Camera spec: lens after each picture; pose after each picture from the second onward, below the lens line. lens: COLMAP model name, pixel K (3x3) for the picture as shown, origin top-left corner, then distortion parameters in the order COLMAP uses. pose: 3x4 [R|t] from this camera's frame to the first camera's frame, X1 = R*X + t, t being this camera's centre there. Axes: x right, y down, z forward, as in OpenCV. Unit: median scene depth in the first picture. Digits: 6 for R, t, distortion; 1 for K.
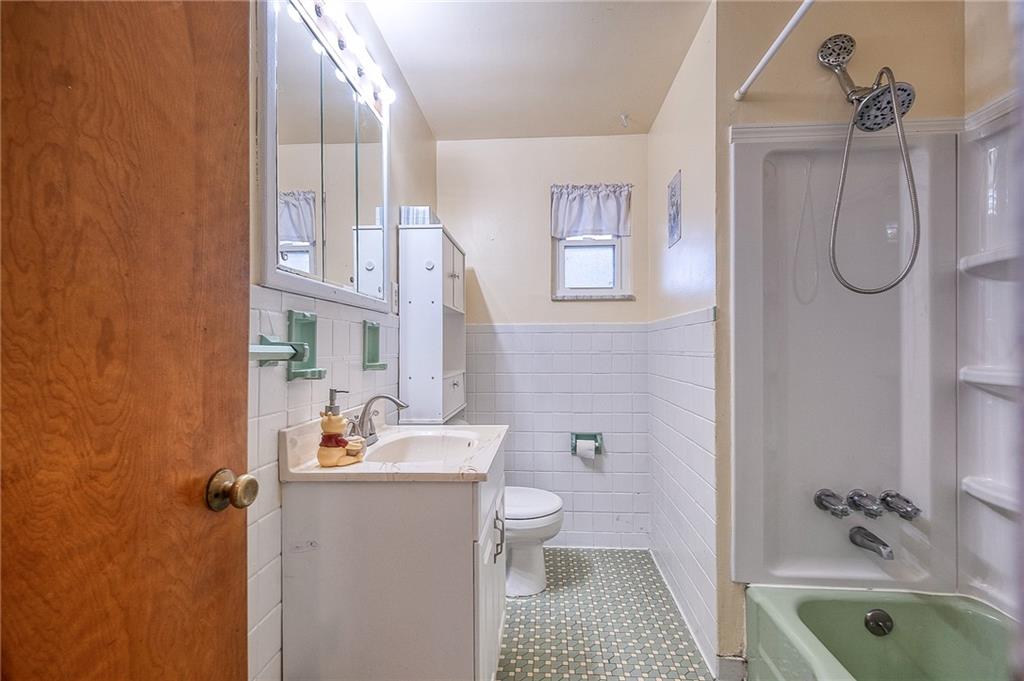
lens RADIAL K [[458.5, 0, 512.0], [0, 458.5, 340.5], [0, 0, 1]] dist [-0.000005, -0.000983]
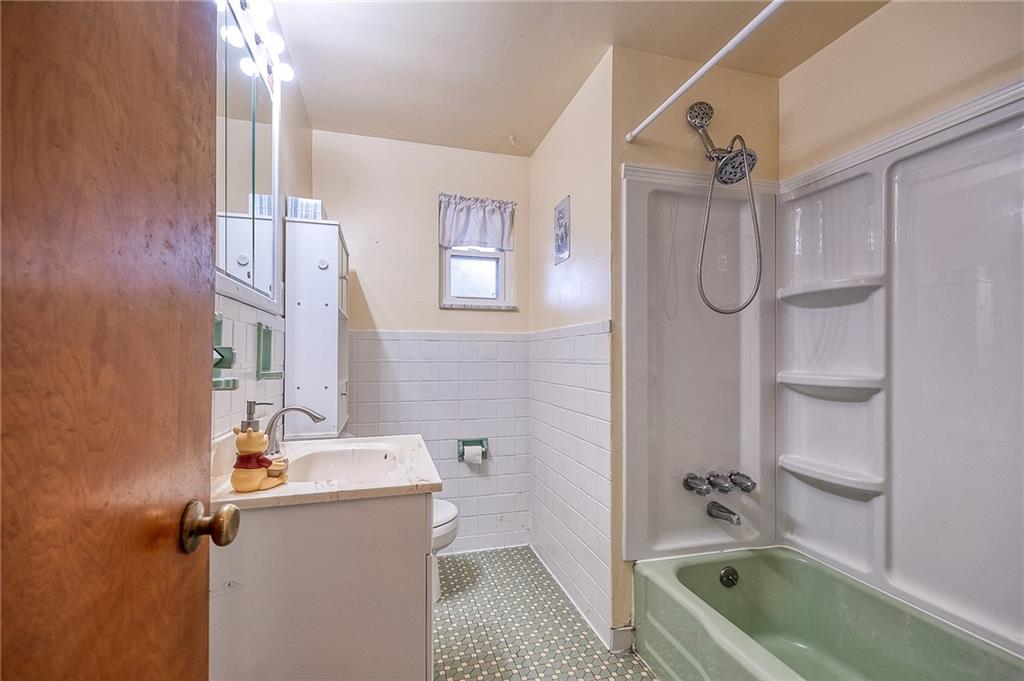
lens RADIAL K [[453.4, 0, 511.1], [0, 453.4, 346.4], [0, 0, 1]] dist [0.002388, -0.000913]
pose [[0.942919, 0.013296, 0.332756, -0.167867], [-0.011070, 0.999902, -0.008582, 0.004175], [-0.332837, 0.004409, 0.942974, 0.025737]]
